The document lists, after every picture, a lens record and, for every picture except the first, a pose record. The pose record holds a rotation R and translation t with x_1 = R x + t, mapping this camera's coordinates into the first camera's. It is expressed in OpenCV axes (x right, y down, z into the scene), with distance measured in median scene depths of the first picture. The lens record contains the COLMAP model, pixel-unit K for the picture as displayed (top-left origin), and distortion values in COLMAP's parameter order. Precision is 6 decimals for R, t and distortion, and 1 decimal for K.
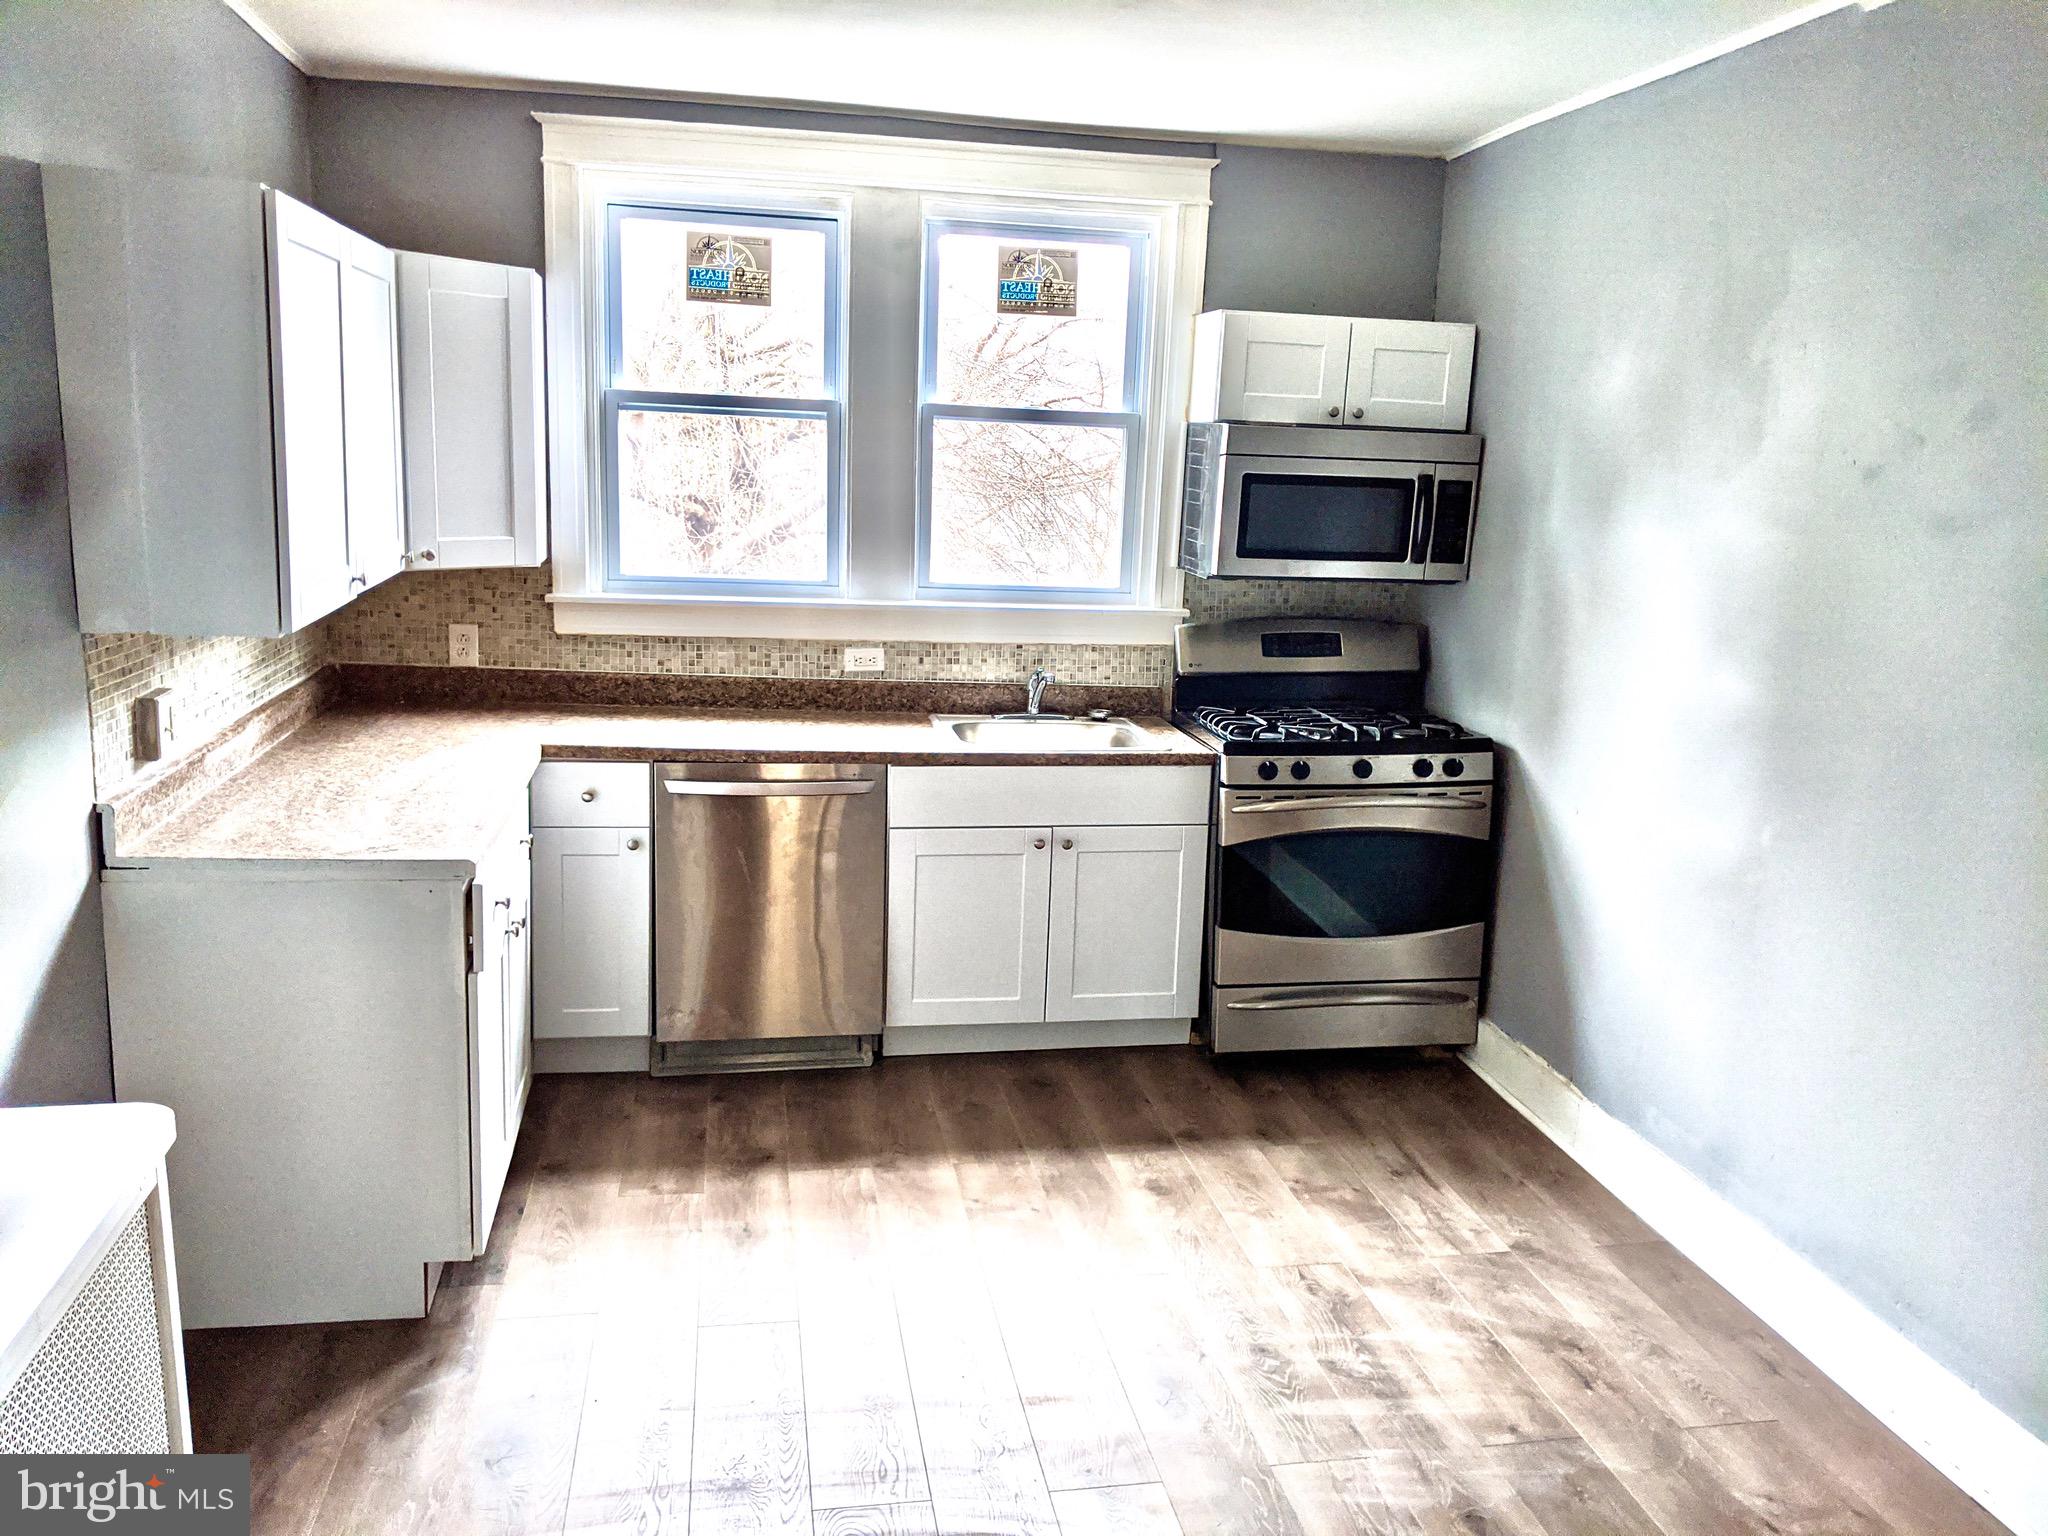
lens RADIAL K [[1641.1, 0, 1032.8], [0, 1641.1, 795.7], [0, 0, 1]] dist [0.095223, -0.240196]
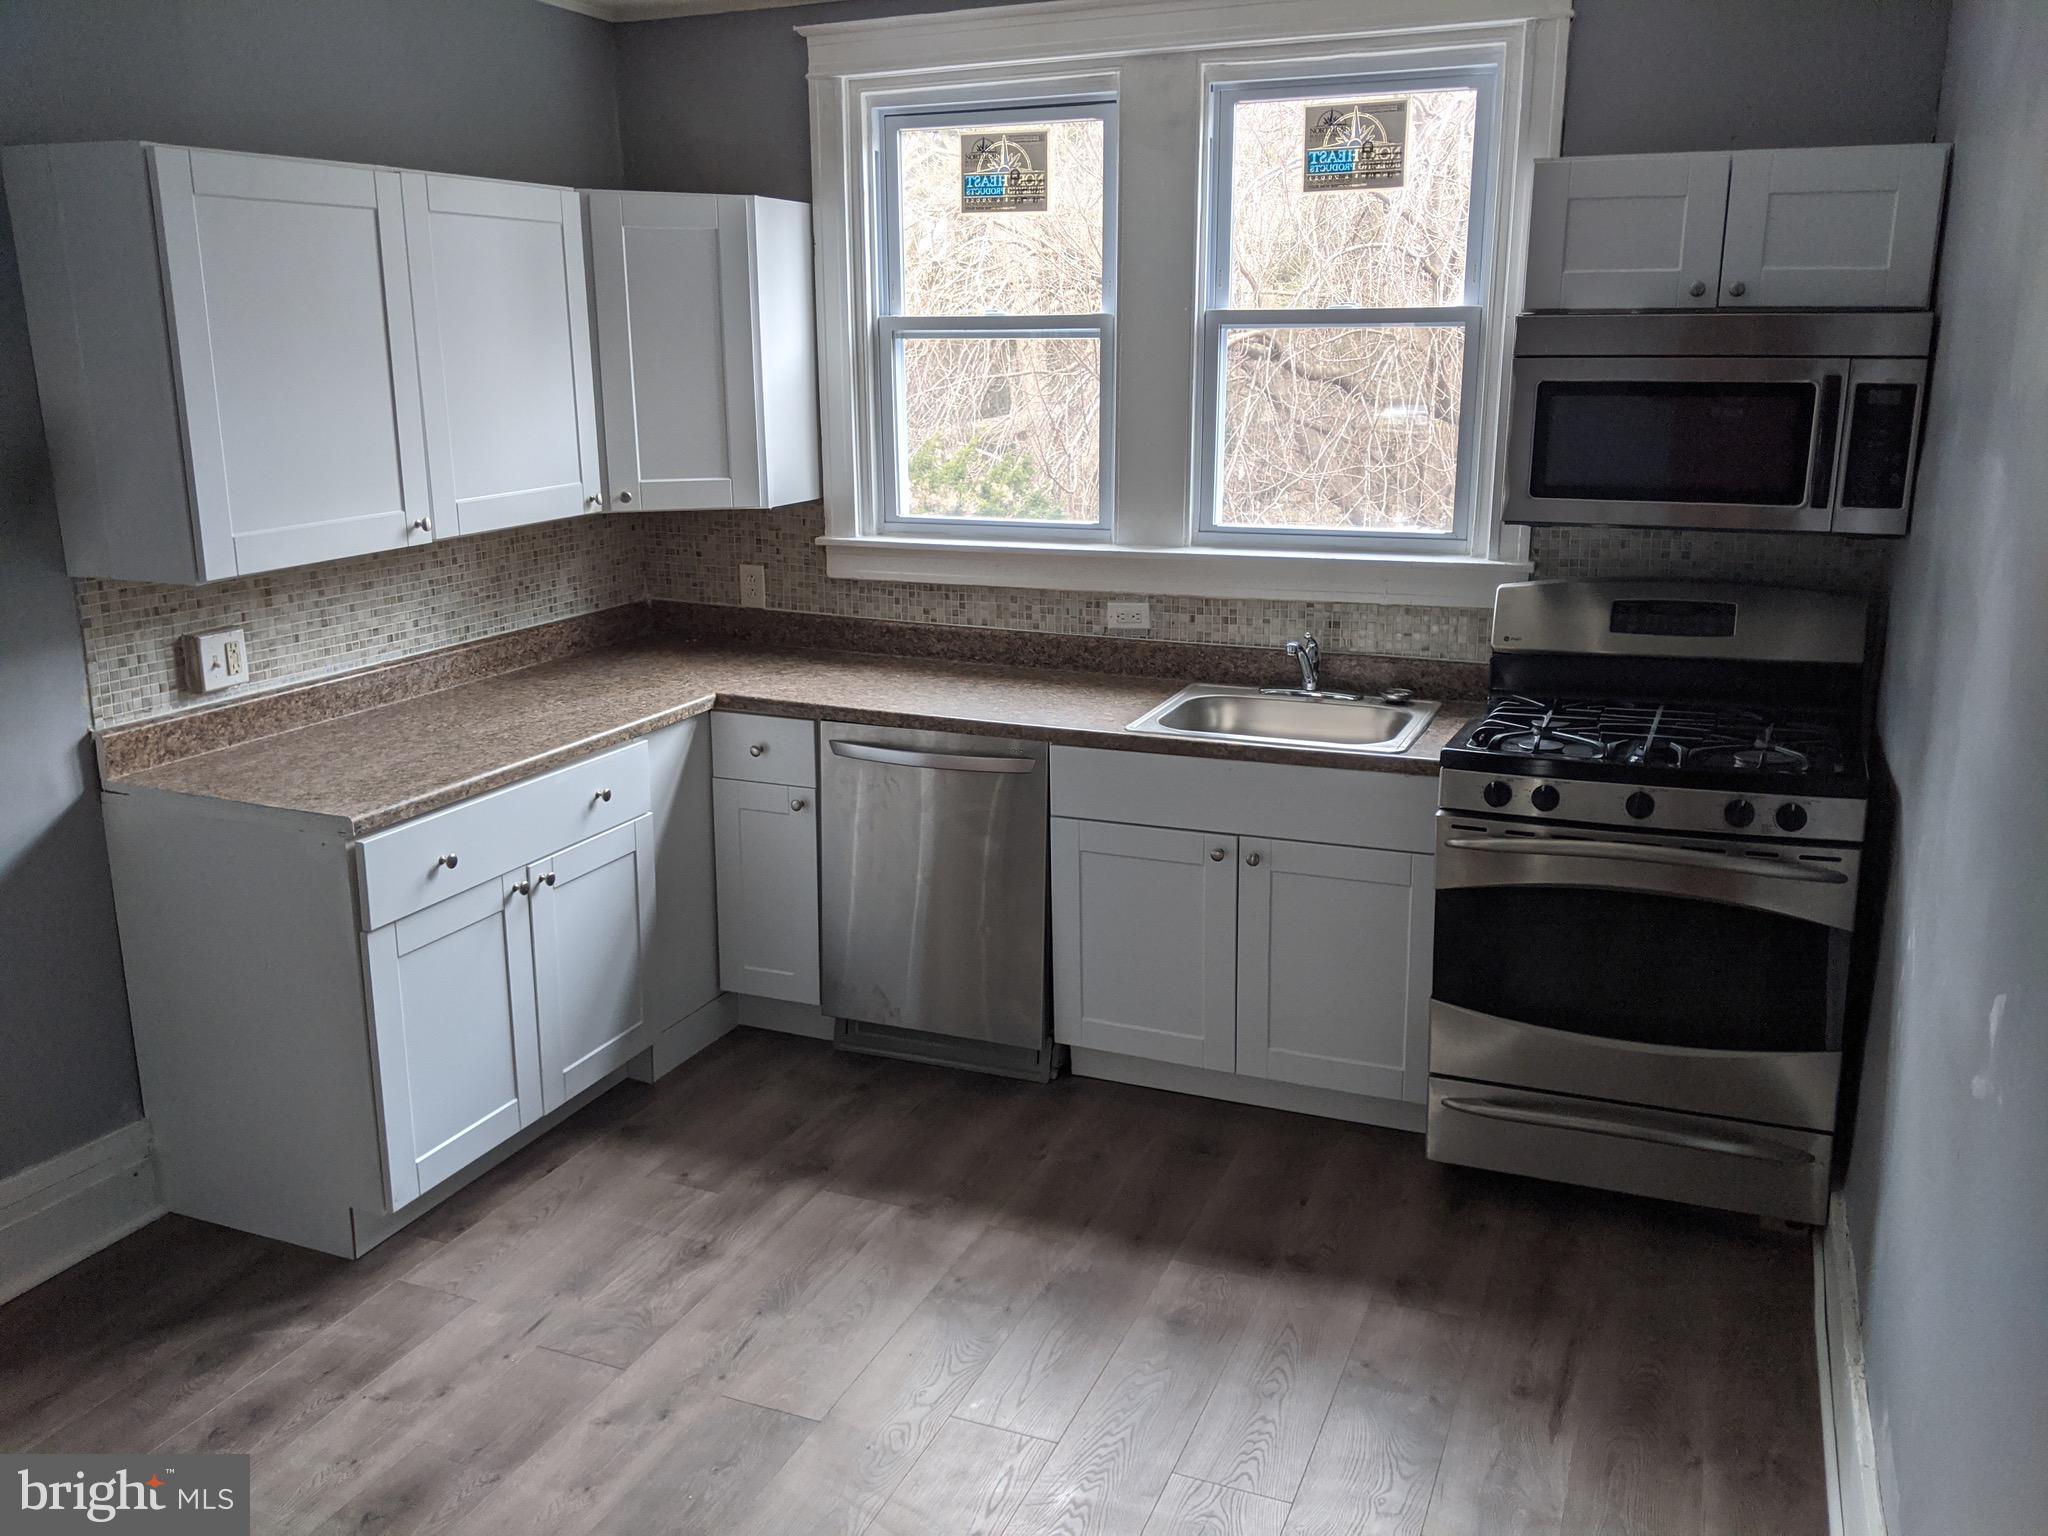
lens RADIAL K [[1615.5, 0, 1024.0], [0, 1615.5, 768.0], [0, 0, 1]] dist [0.094231, -0.223473]
pose [[0.837827, 0.091885, -0.538149, 0.331330], [-0.074452, 0.995756, 0.054106, -0.046884], [0.540836, -0.005266, 0.841112, 0.265289]]
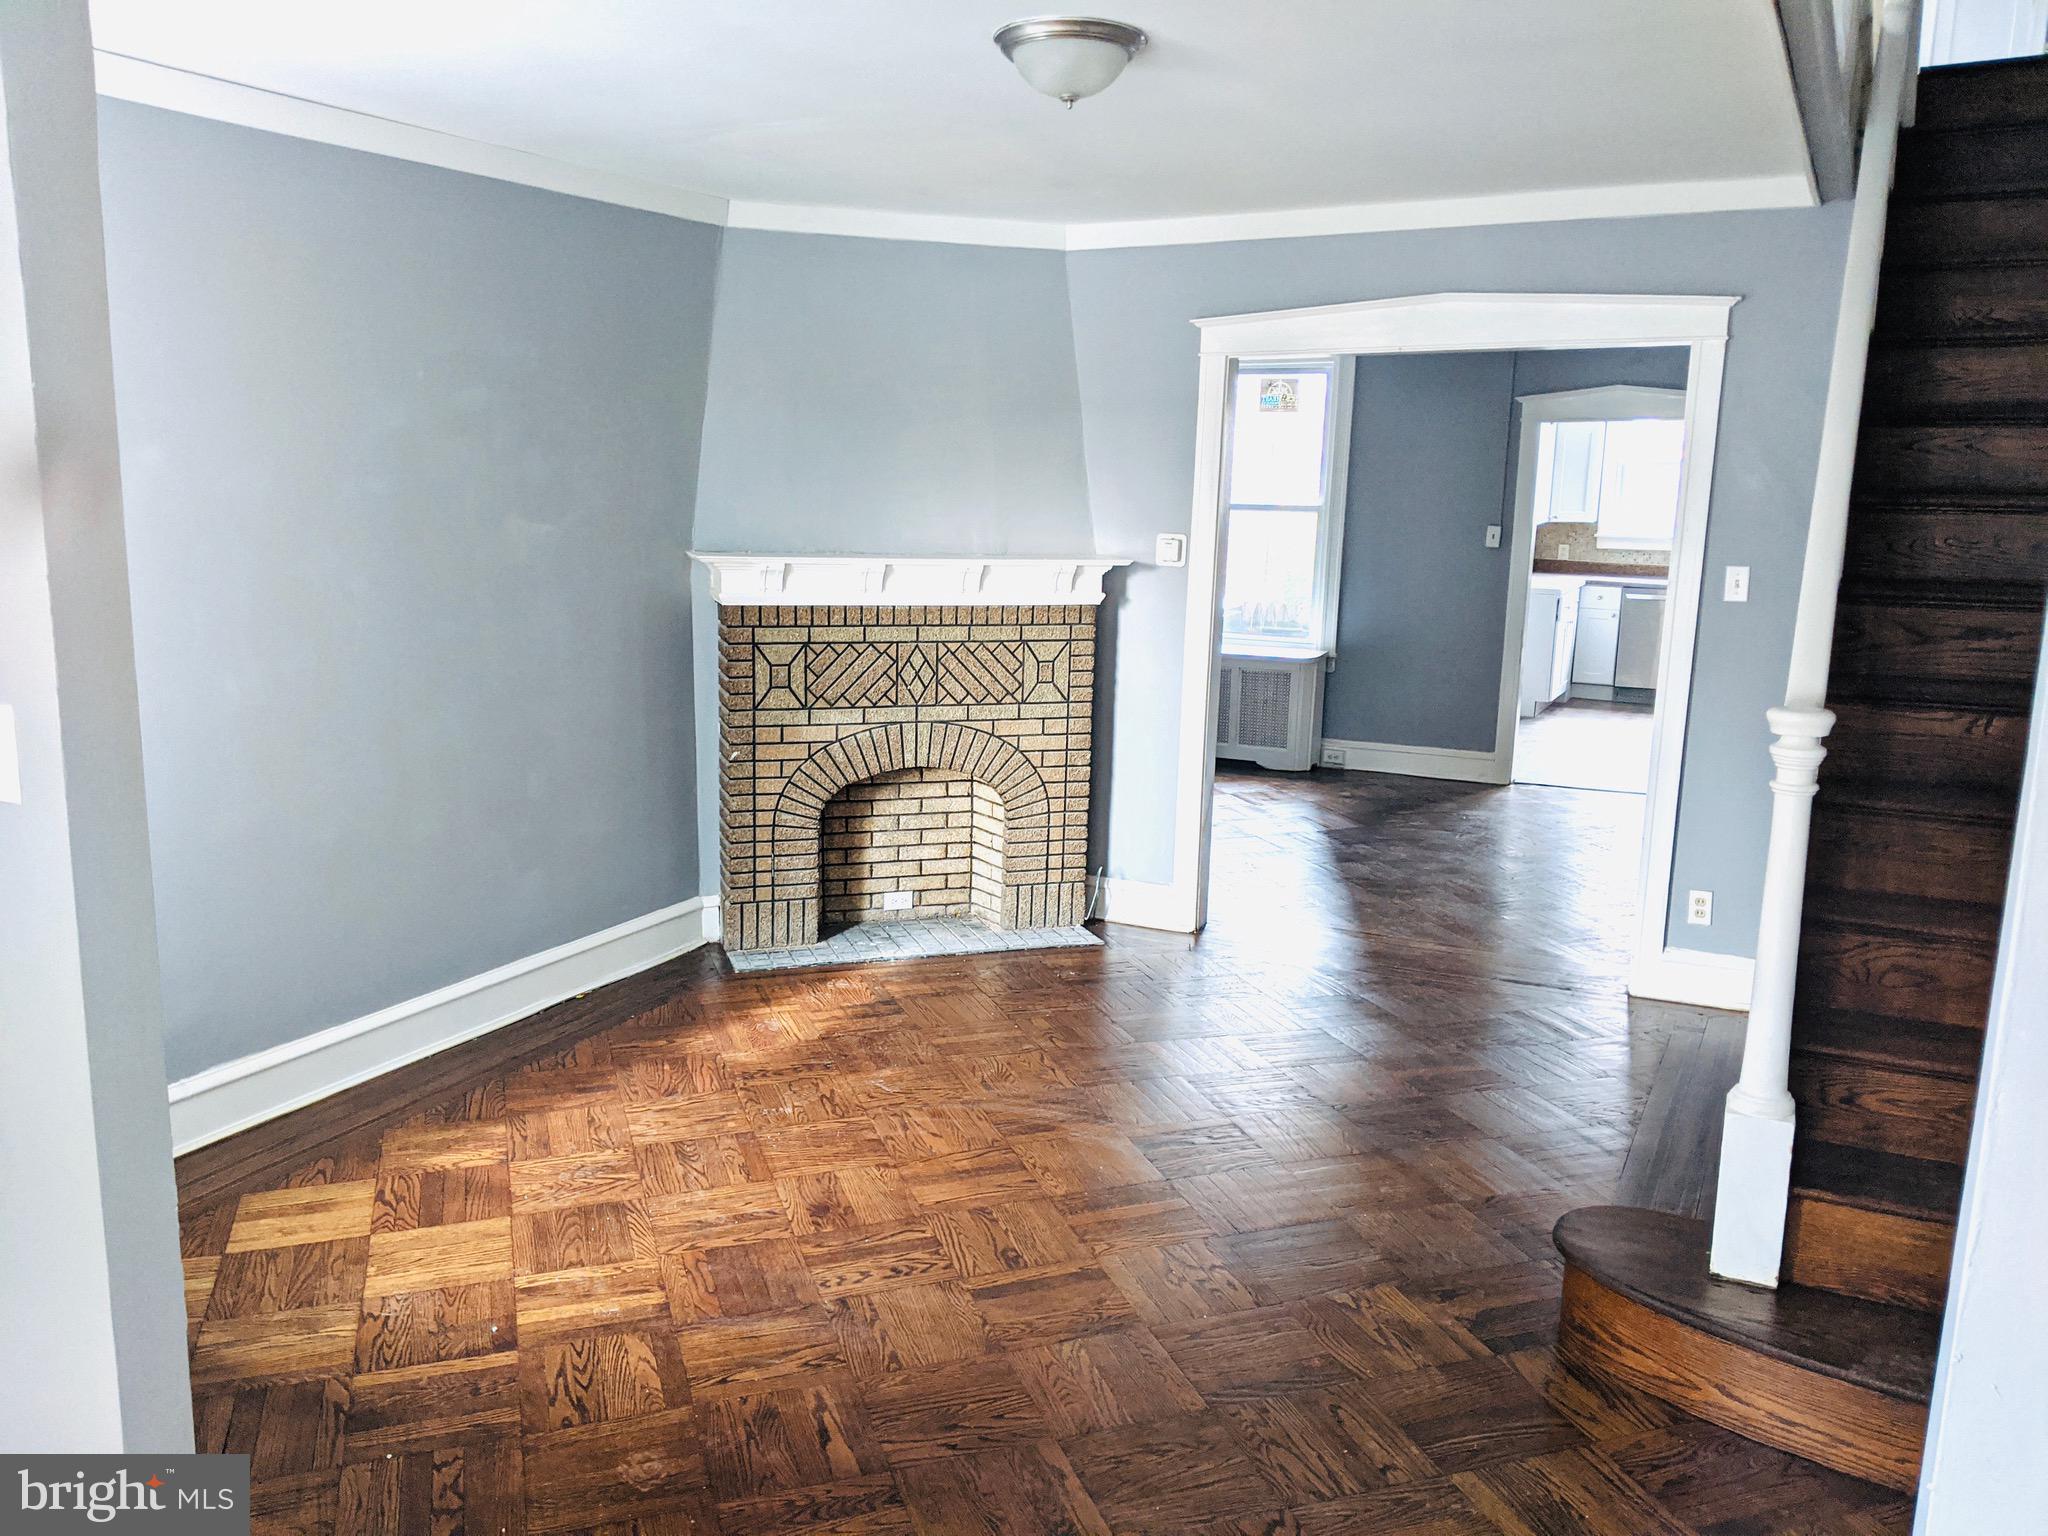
lens RADIAL K [[1615.5, 0, 1024.0], [0, 1615.5, 768.0], [0, 0, 1]] dist [0.094231, -0.223473]
pose [[0.798683, 0.087312, -0.595384, 0.612152], [-0.114042, 0.993449, -0.007295, 0.402828], [0.590847, 0.073725, 0.803408, -1.761030]]
